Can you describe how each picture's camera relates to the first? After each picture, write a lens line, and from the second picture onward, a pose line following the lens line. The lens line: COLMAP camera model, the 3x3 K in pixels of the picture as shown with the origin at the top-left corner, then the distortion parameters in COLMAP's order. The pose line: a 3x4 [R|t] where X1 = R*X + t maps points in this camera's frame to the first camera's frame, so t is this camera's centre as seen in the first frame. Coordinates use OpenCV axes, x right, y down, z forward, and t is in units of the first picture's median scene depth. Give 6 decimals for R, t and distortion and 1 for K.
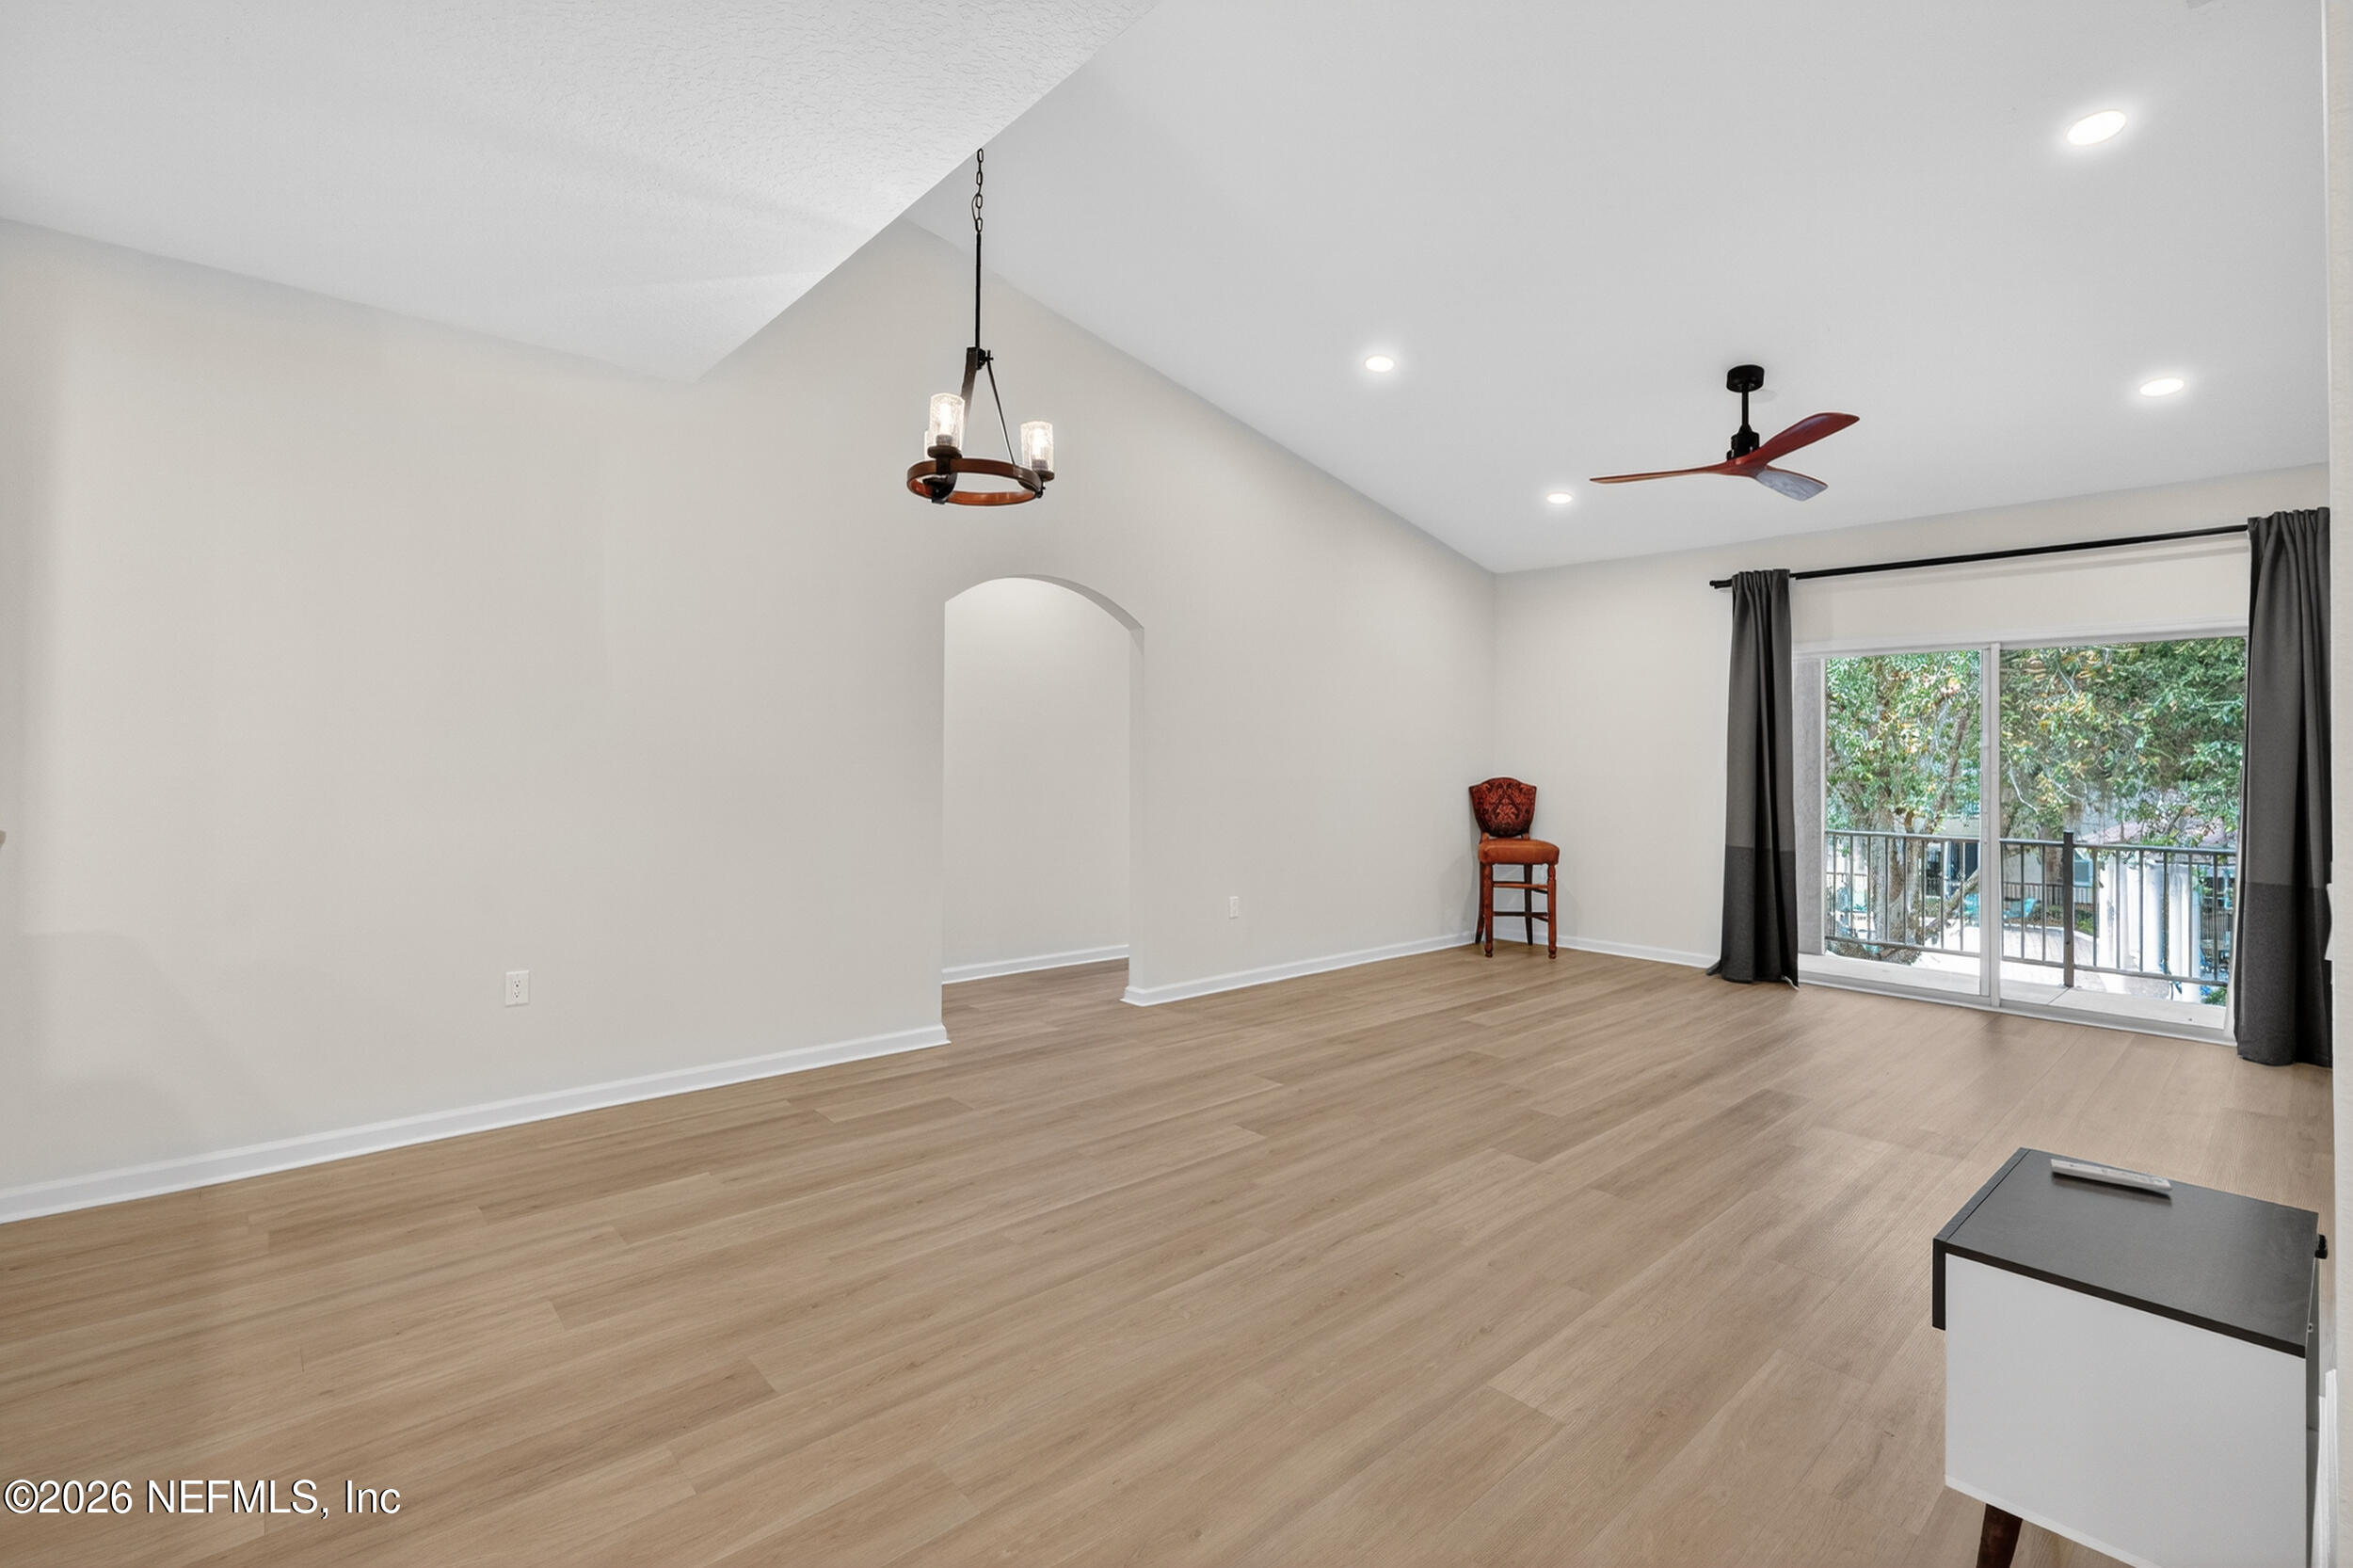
lens RADIAL K [[1032.5, 0, 1160.7], [0, 1032.5, 758.7], [0, 0, 1]] dist [-0.006684, 0.000589]
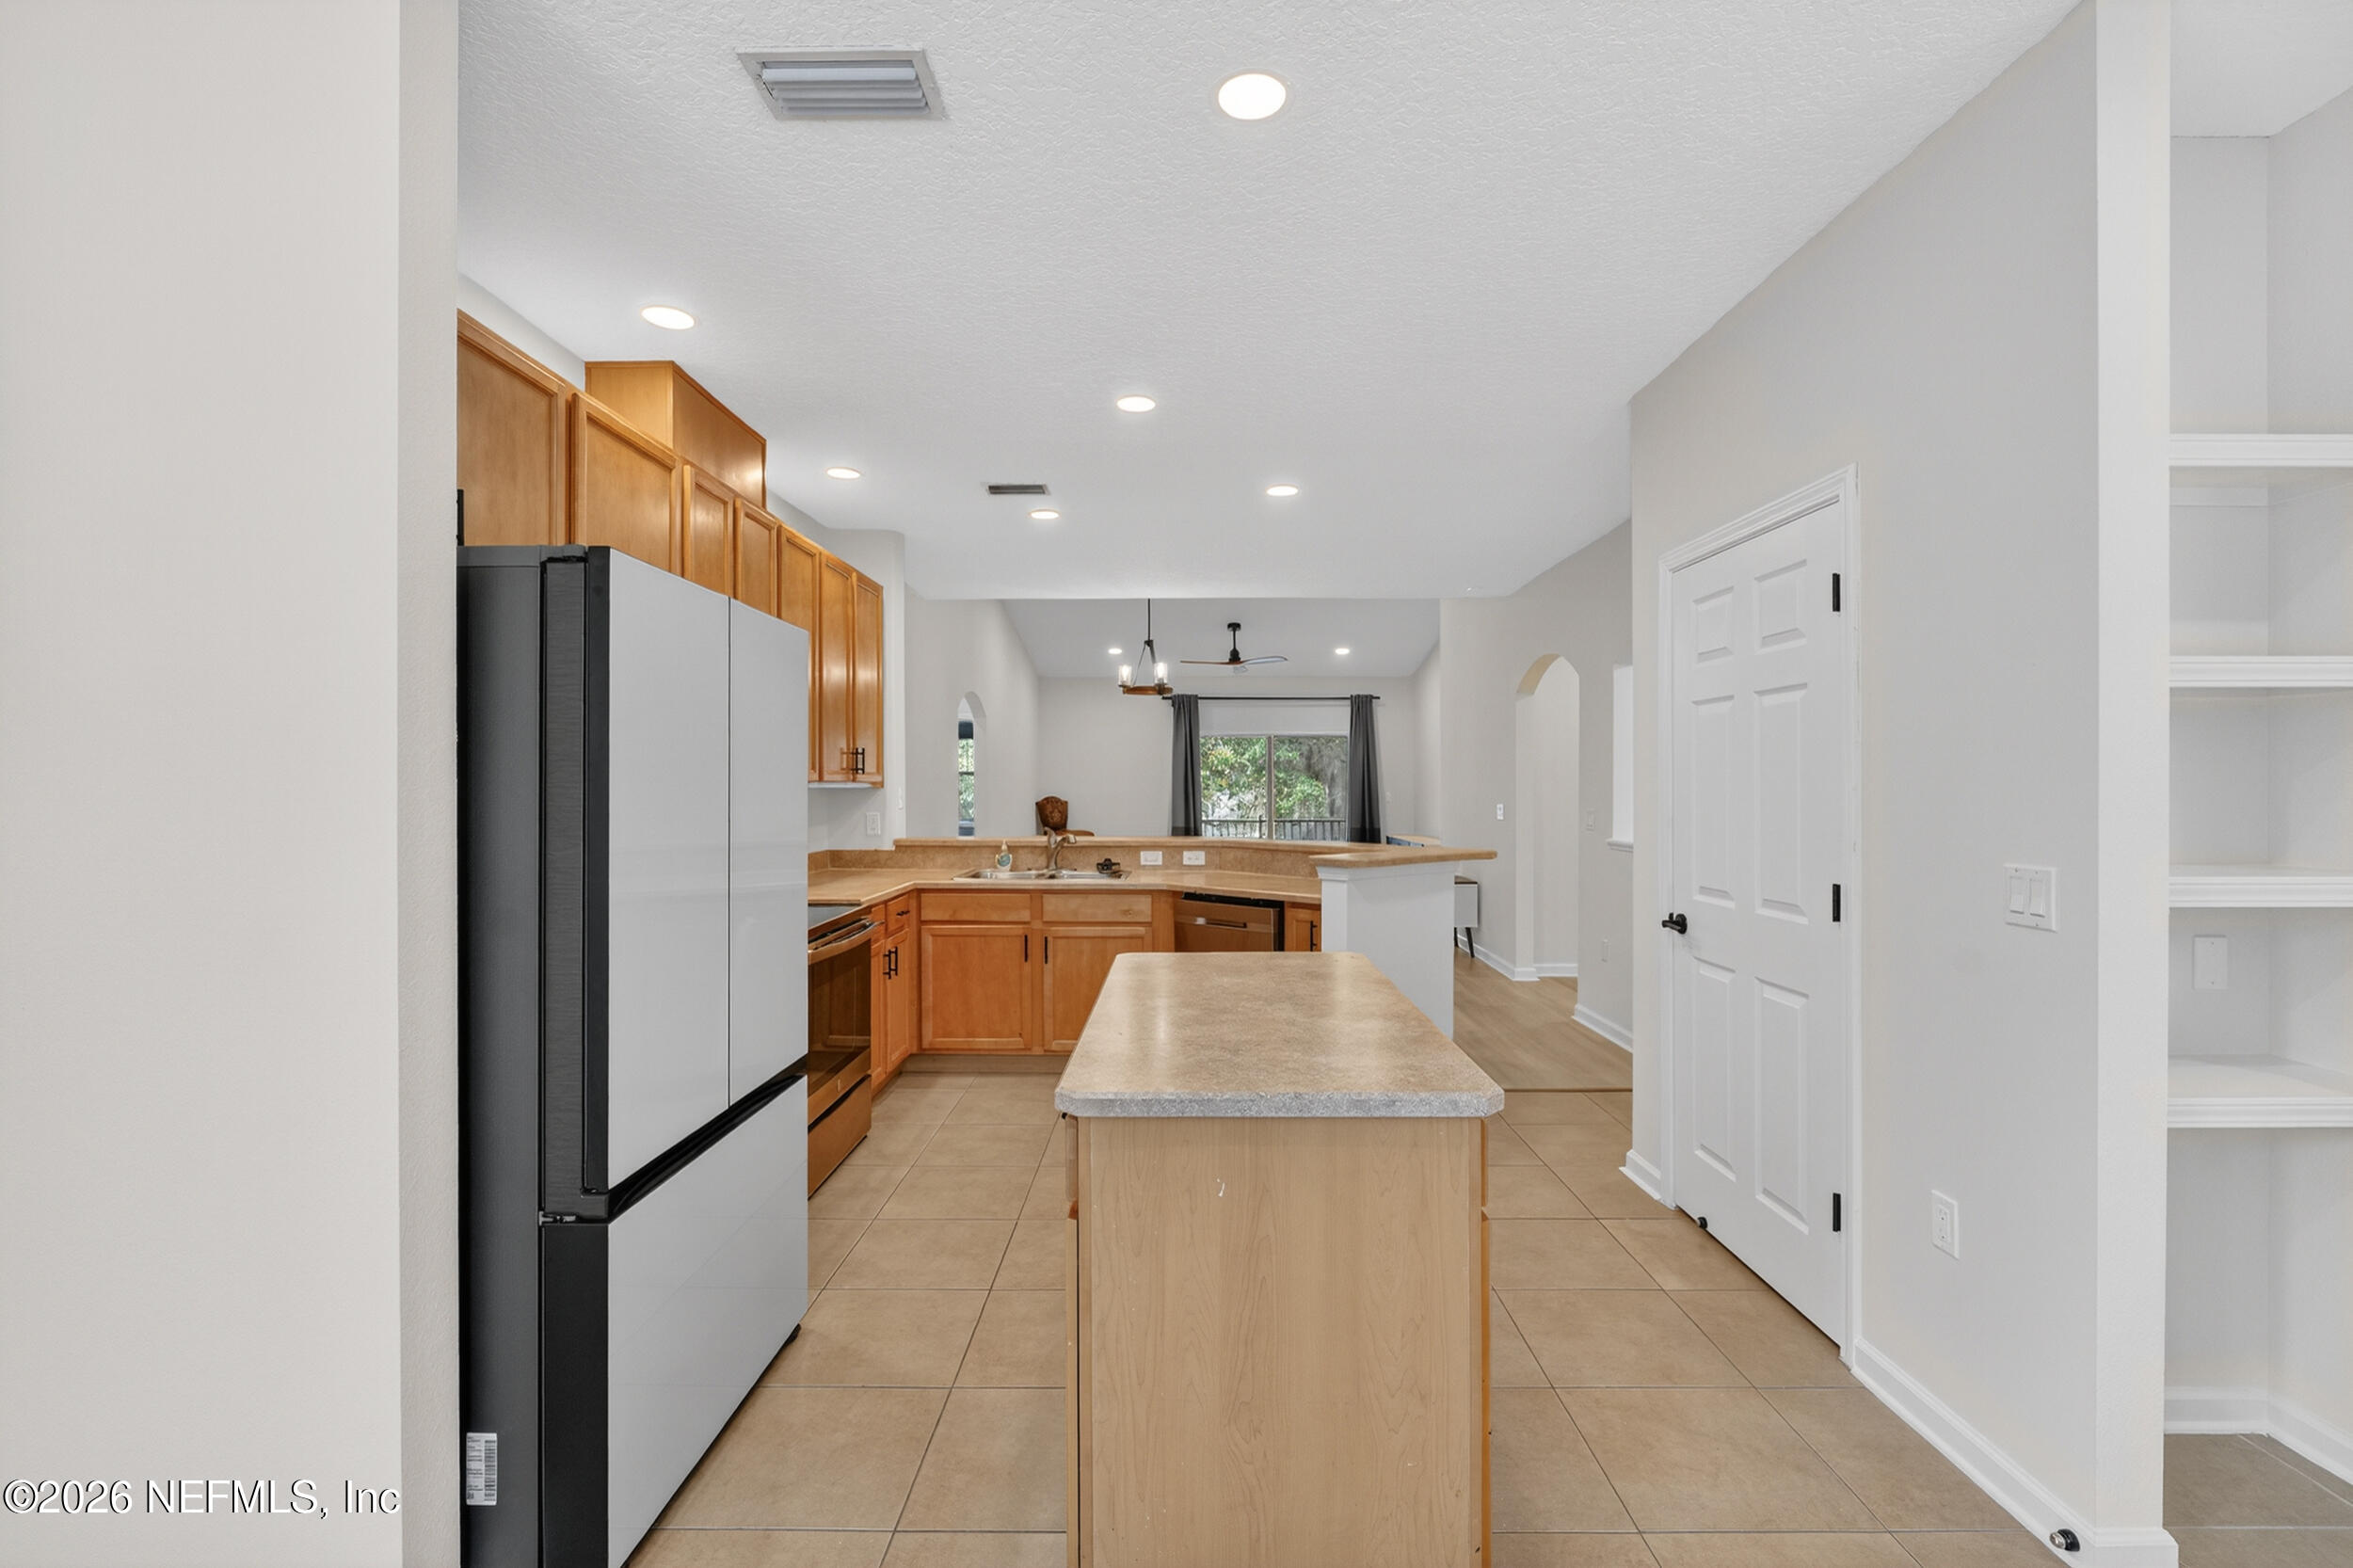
lens RADIAL K [[1032.5, 0, 1176.7], [0, 1032.5, 792.9], [0, 0, 1]] dist [-0.006684, 0.000589]
pose [[0.670715, -0.021165, 0.741413, -1.314622], [0.006182, 0.999718, 0.022946, -0.041069], [-0.741689, -0.010807, 0.670657, -0.516949]]
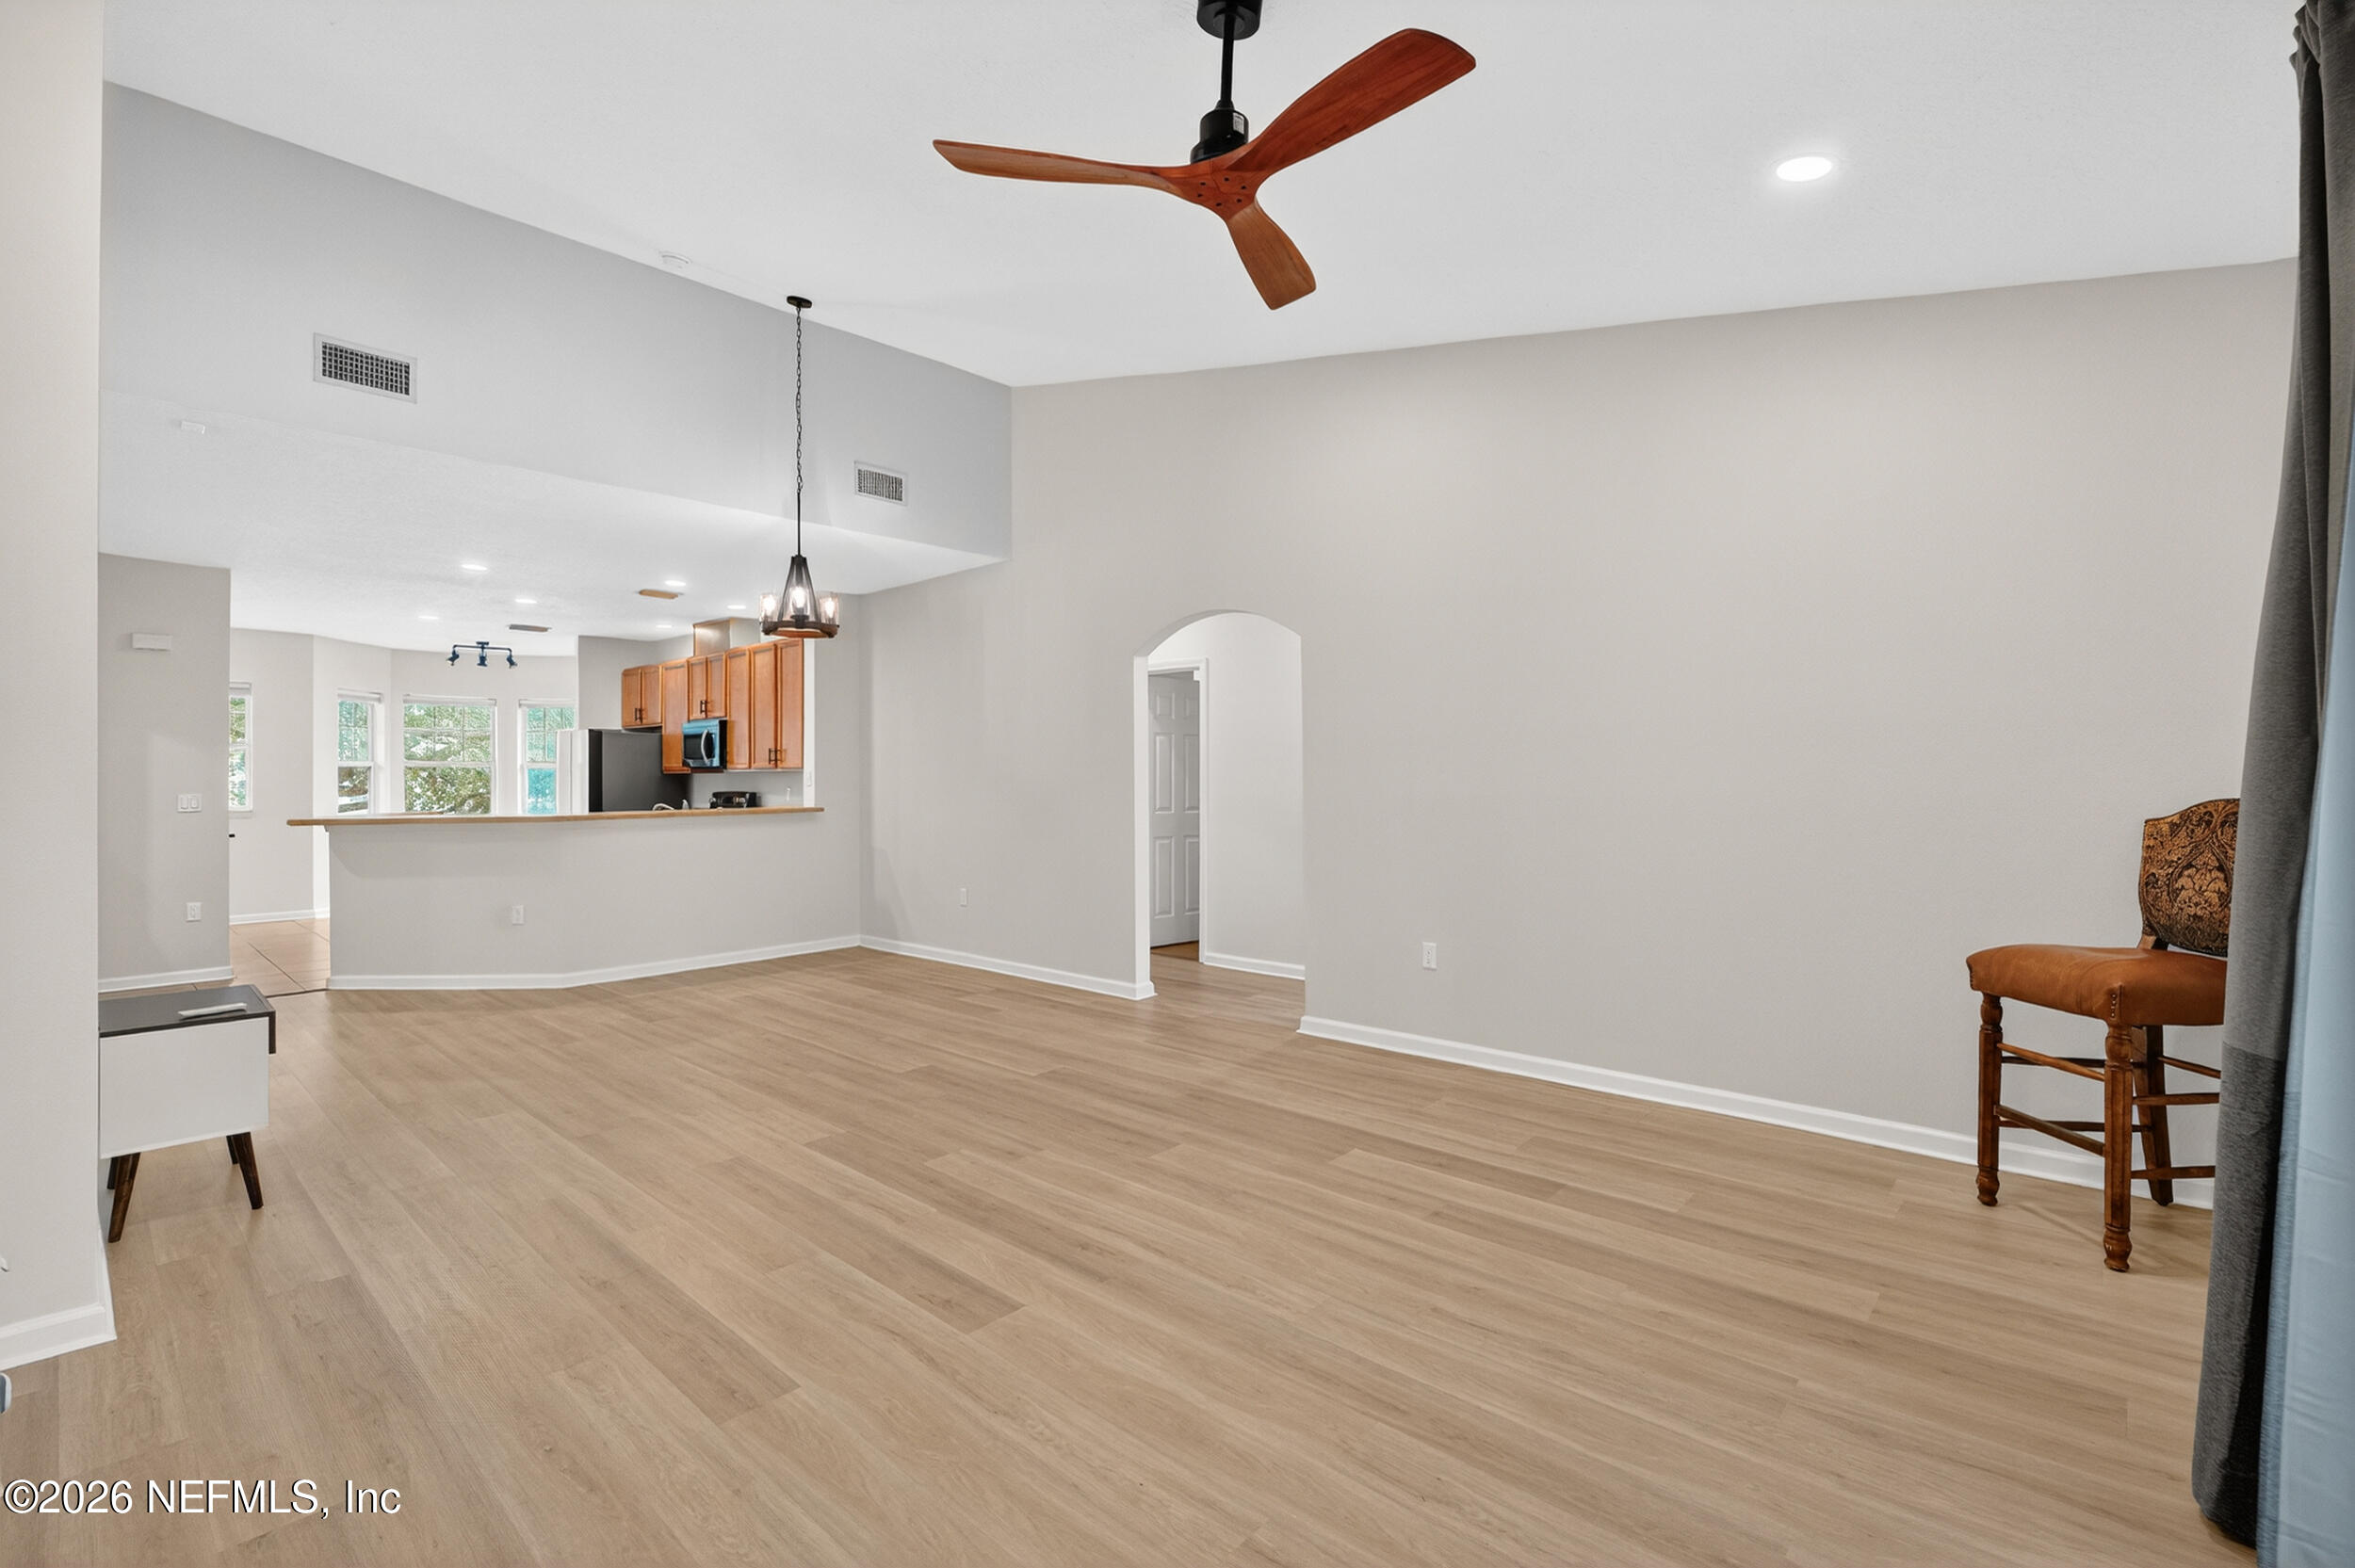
lens RADIAL K [[1033.3, 0, 1186.7], [0, 1033.3, 778.3], [0, 0, 1]] dist [-0.006684, 0.000589]
pose [[0.113700, -0.017379, -0.993363, 1.116128], [0.009411, 0.999821, -0.016415, 0.023122], [0.993471, -0.007482, 0.113843, 0.957449]]
